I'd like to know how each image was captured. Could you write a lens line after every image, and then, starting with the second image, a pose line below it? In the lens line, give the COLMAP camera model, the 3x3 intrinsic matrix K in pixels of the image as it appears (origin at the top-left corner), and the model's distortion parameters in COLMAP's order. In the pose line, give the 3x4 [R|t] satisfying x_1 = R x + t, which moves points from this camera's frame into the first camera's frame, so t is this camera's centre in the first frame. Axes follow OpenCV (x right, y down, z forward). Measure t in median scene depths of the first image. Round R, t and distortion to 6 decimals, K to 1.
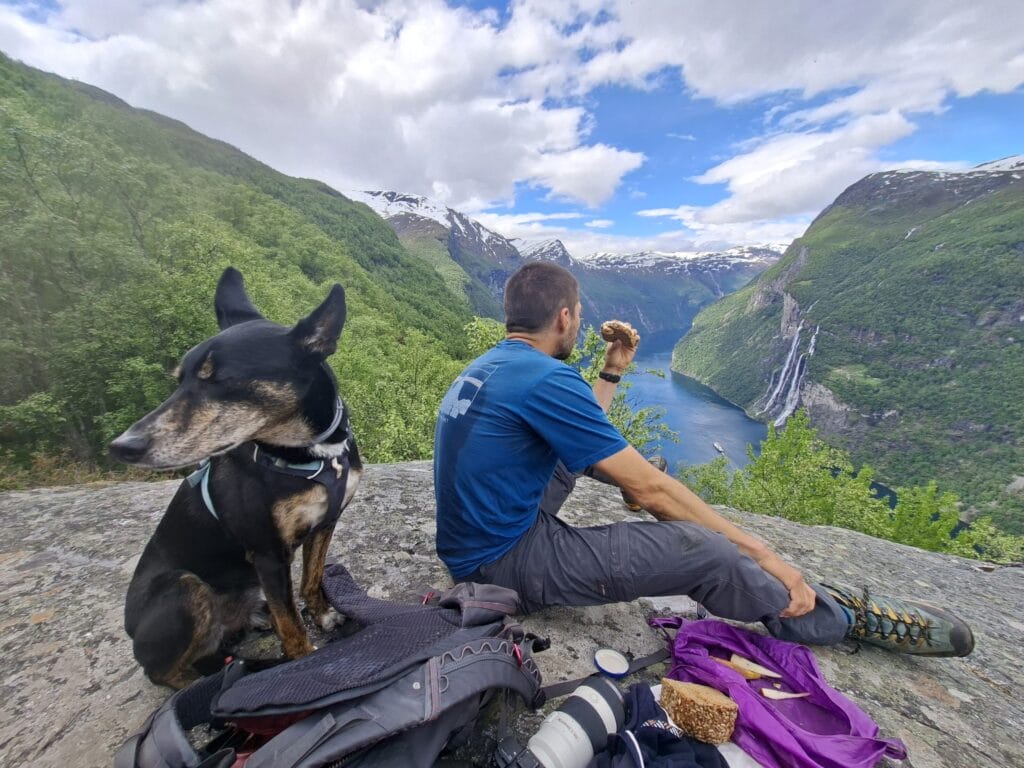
lens RADIAL K [[414.1, 0, 499.7], [0, 414.1, 389.2], [0, 0, 1]] dist [-0.011378, 0.002477]
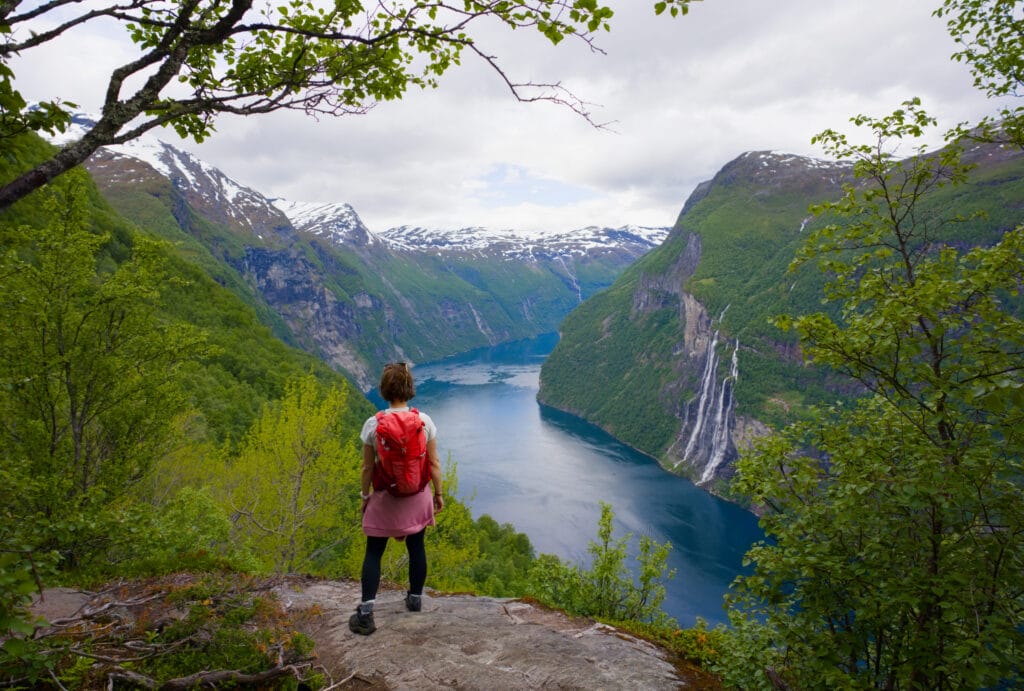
lens RADIAL K [[643.1, 0, 507.3], [0, 643.1, 342.6], [0, 0, 1]] dist [-0.056192, 0.016293]
pose [[0.923474, -0.020965, 0.383089, -0.037586], [0.072452, 0.990070, -0.120469, -0.026993], [-0.376759, 0.139005, 0.915822, 0.066109]]
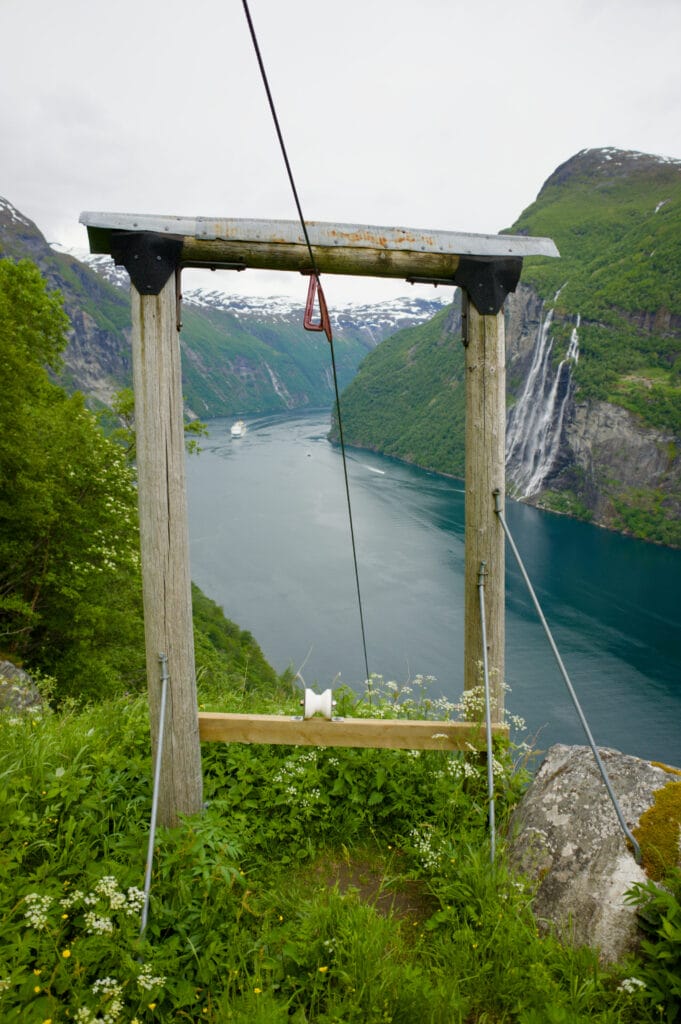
lens RADIAL K [[630.9, 0, 350.8], [0, 630.9, 513.2], [0, 0, 1]] dist [-0.037599, 0.018002]
pose [[0.902949, -0.048597, 0.426991, 0.076108], [0.056667, 0.998374, -0.006205, 0.071442], [-0.425995, 0.029798, 0.904235, 0.248421]]
